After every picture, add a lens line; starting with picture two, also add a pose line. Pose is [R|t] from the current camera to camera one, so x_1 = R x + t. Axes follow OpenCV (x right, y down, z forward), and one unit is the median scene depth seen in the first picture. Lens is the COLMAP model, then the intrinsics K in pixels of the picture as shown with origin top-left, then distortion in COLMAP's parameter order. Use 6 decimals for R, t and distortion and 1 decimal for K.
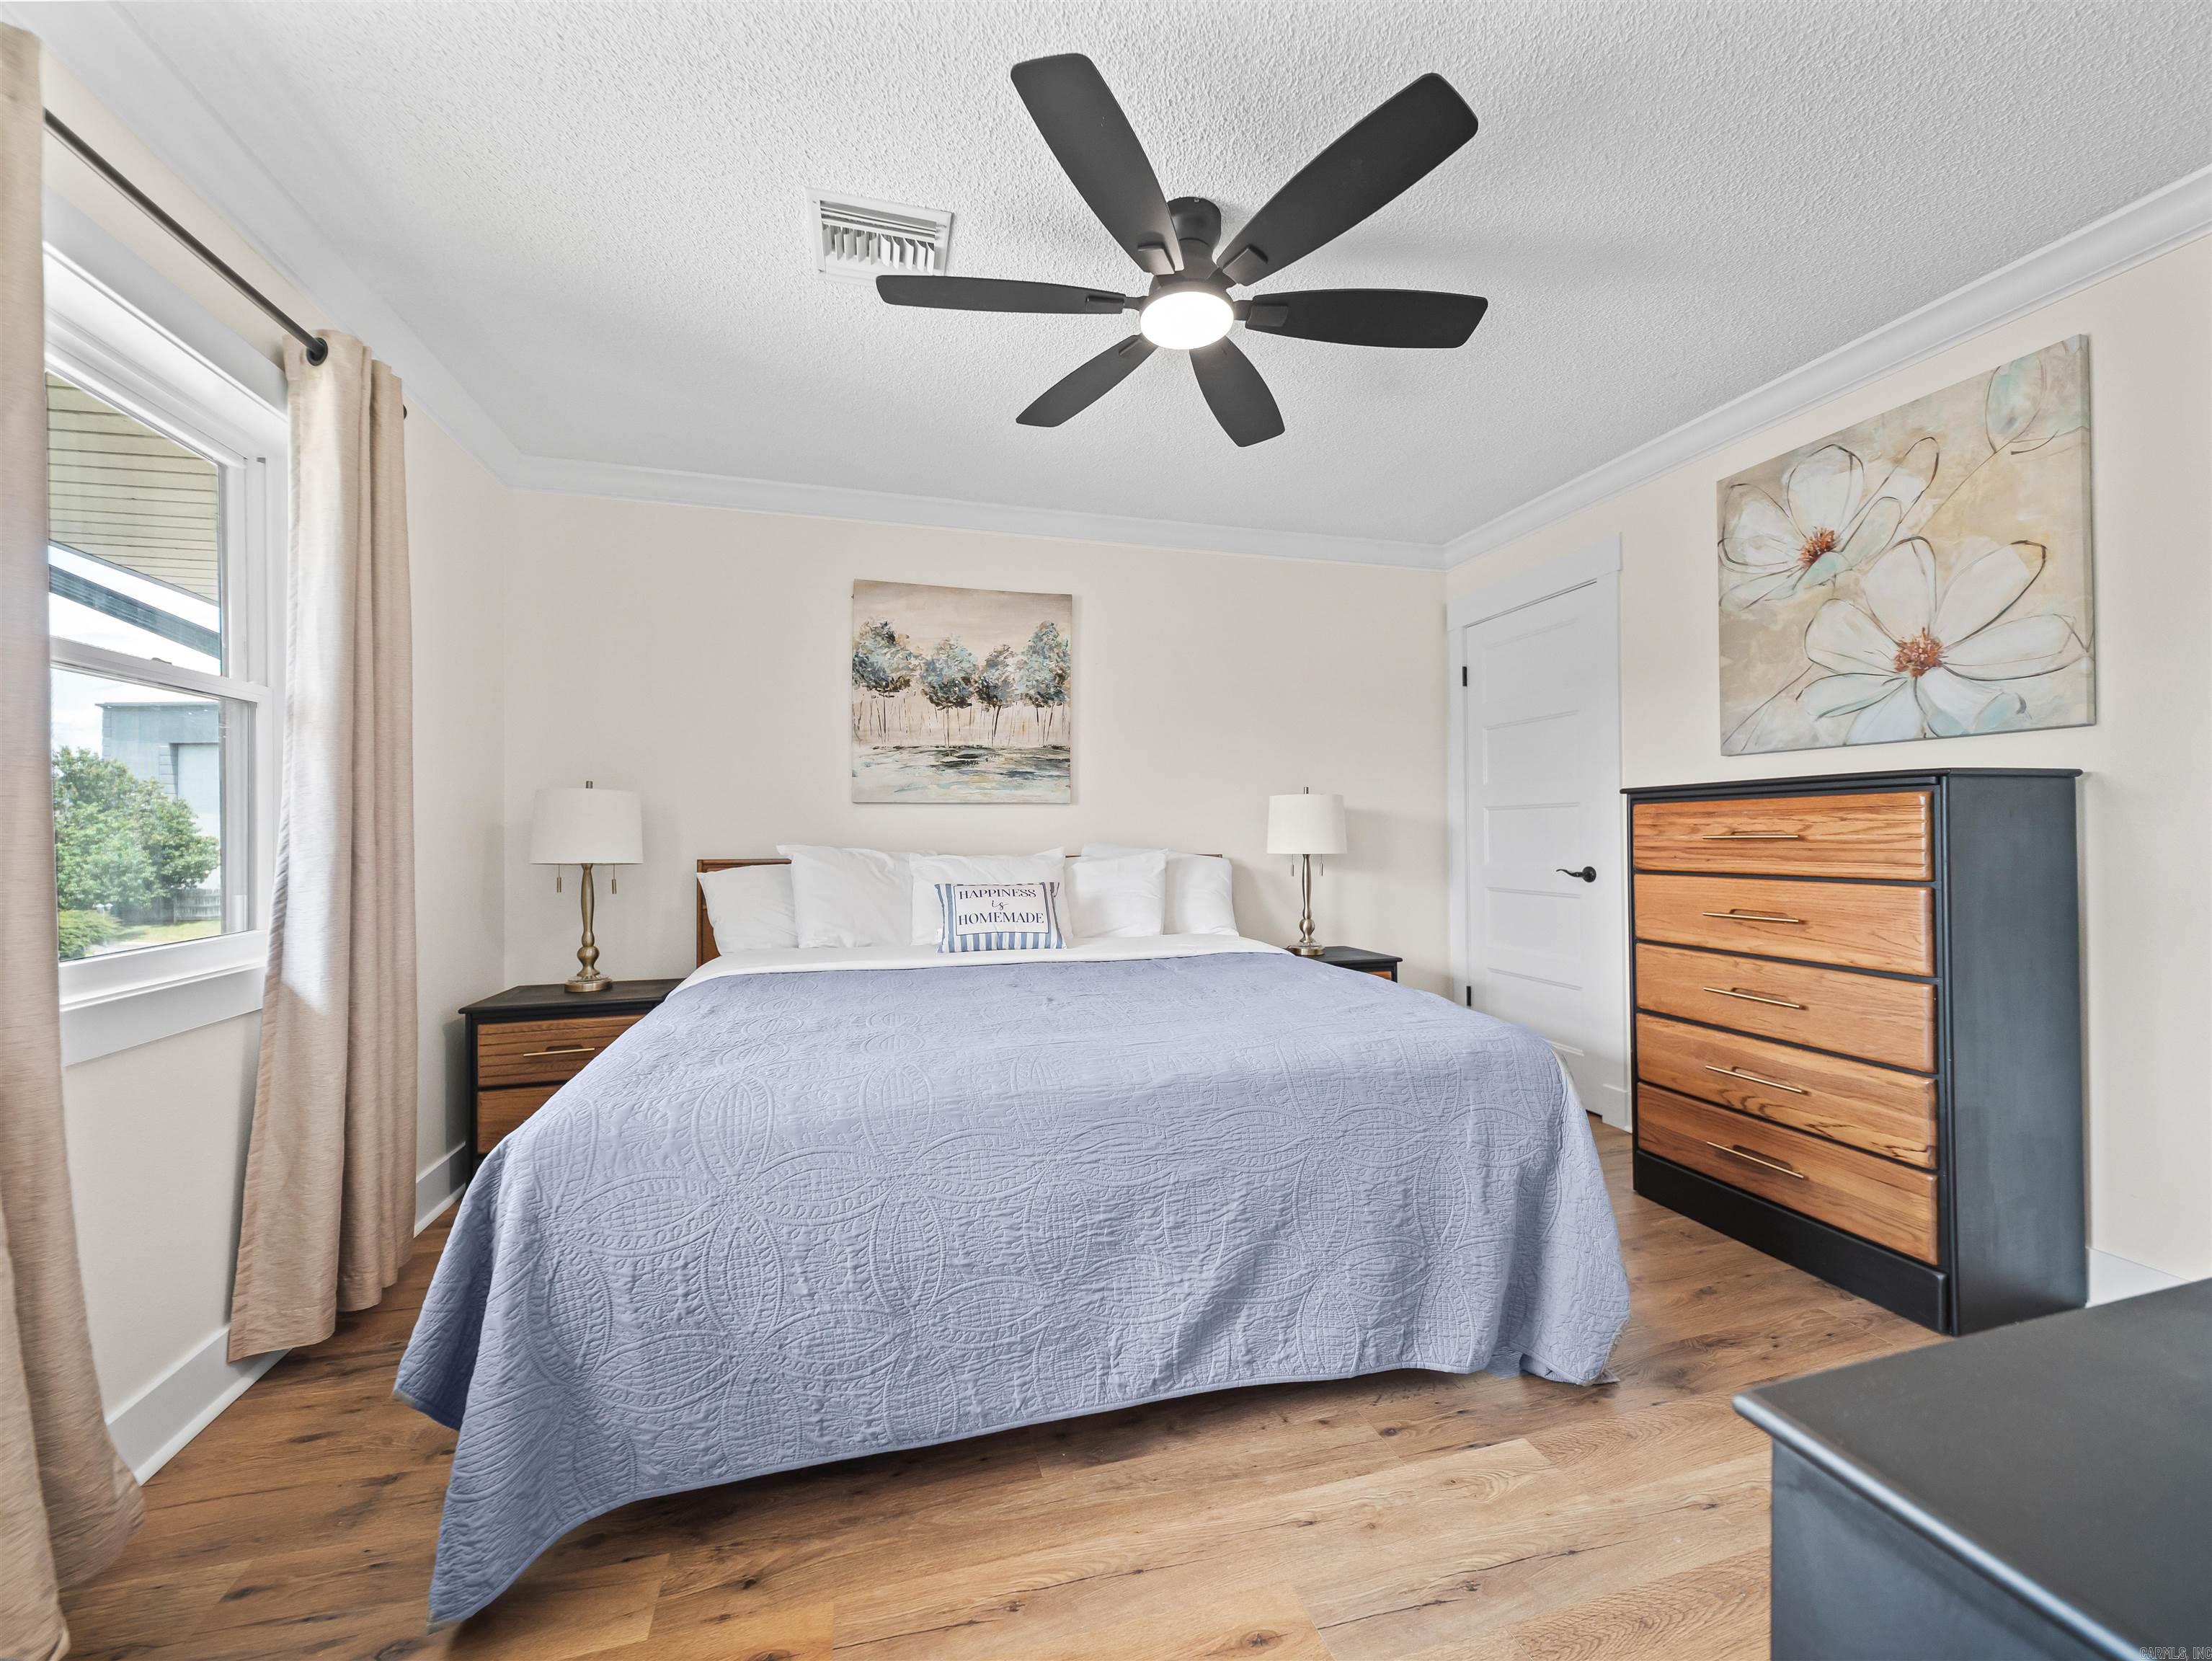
lens RADIAL K [[861.1, 0, 1098.6], [0, 861.1, 827.2], [0, 0, 1]] dist [0.015641, -0.011925]
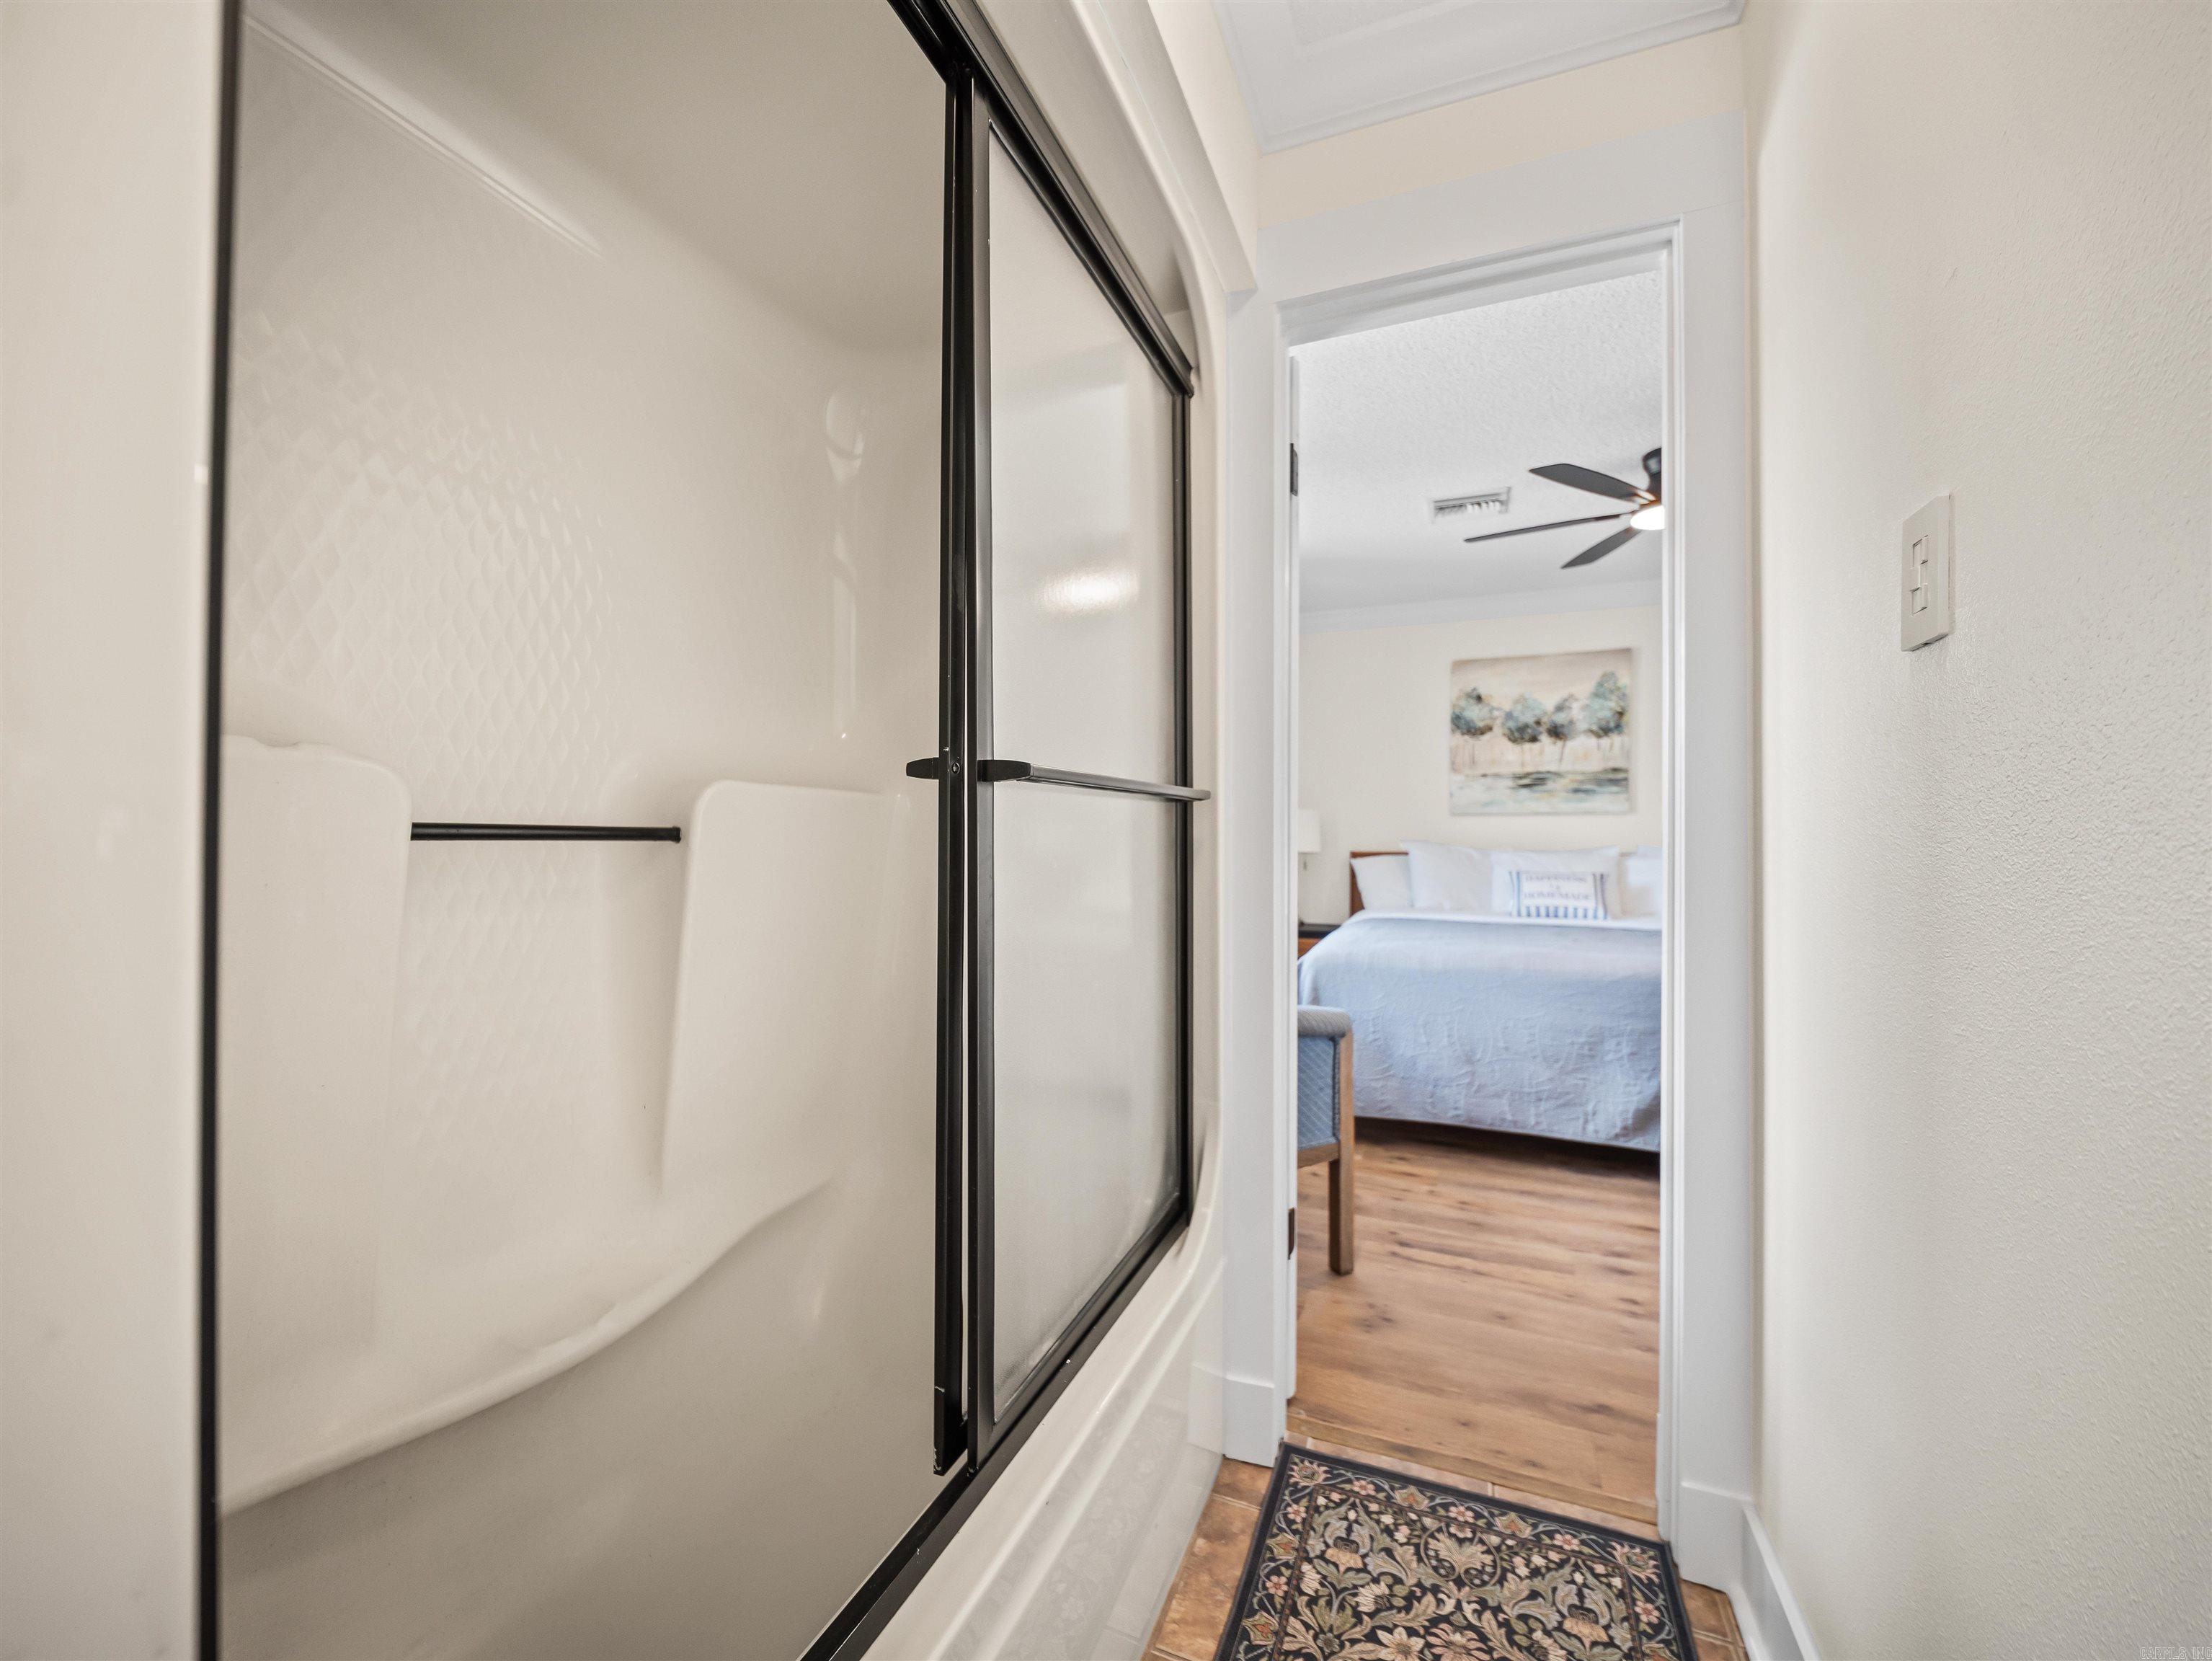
lens RADIAL K [[856.7, 0, 1105.6], [0, 856.7, 832.0], [0, 0, 1]] dist [0.000042, -0.009223]
pose [[0.787486, 0.004684, -0.616314, 0.144333], [-0.002830, 0.999988, 0.003984, -0.002794], [0.616326, -0.001393, 0.787490, -0.486530]]
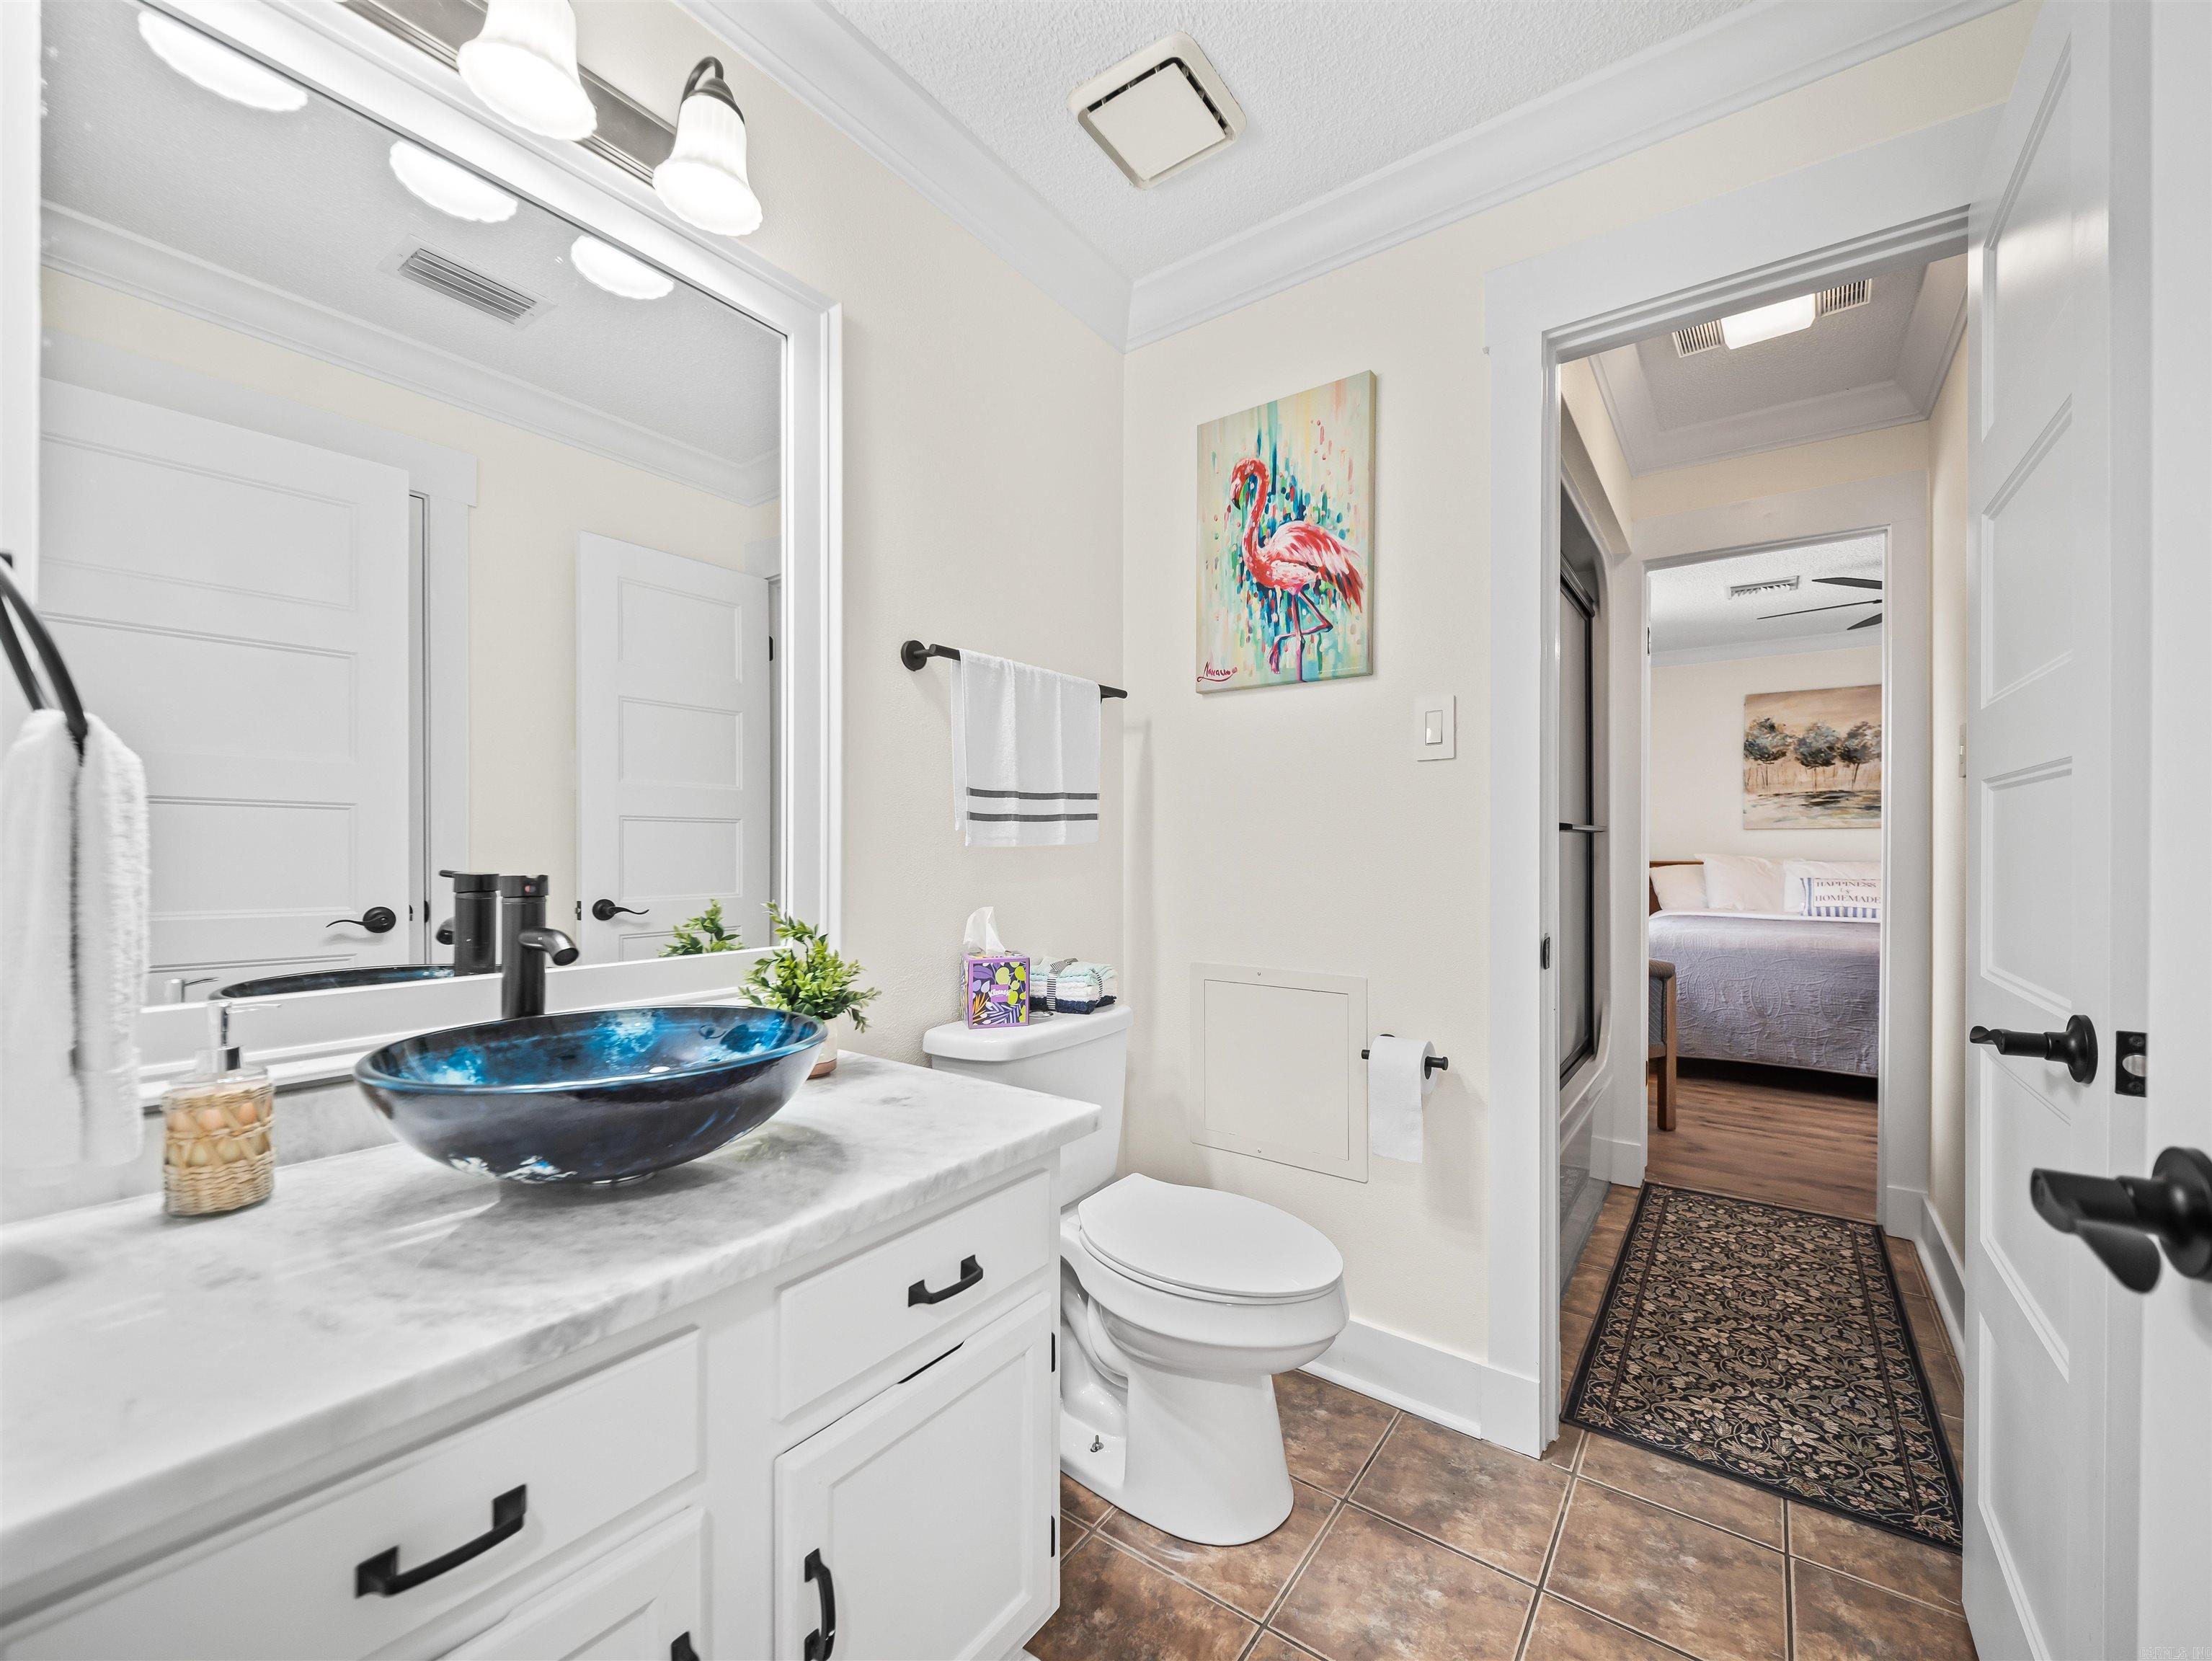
lens RADIAL K [[878.1, 0, 1112.6], [0, 878.1, 854.0], [0, 0, 1]] dist [0.001645, -0.007073]
pose [[0.620984, 0.010297, -0.783756, 0.285327], [0.003350, 0.999870, 0.015791, -0.010793], [0.783816, -0.012431, 0.620868, -1.005184]]
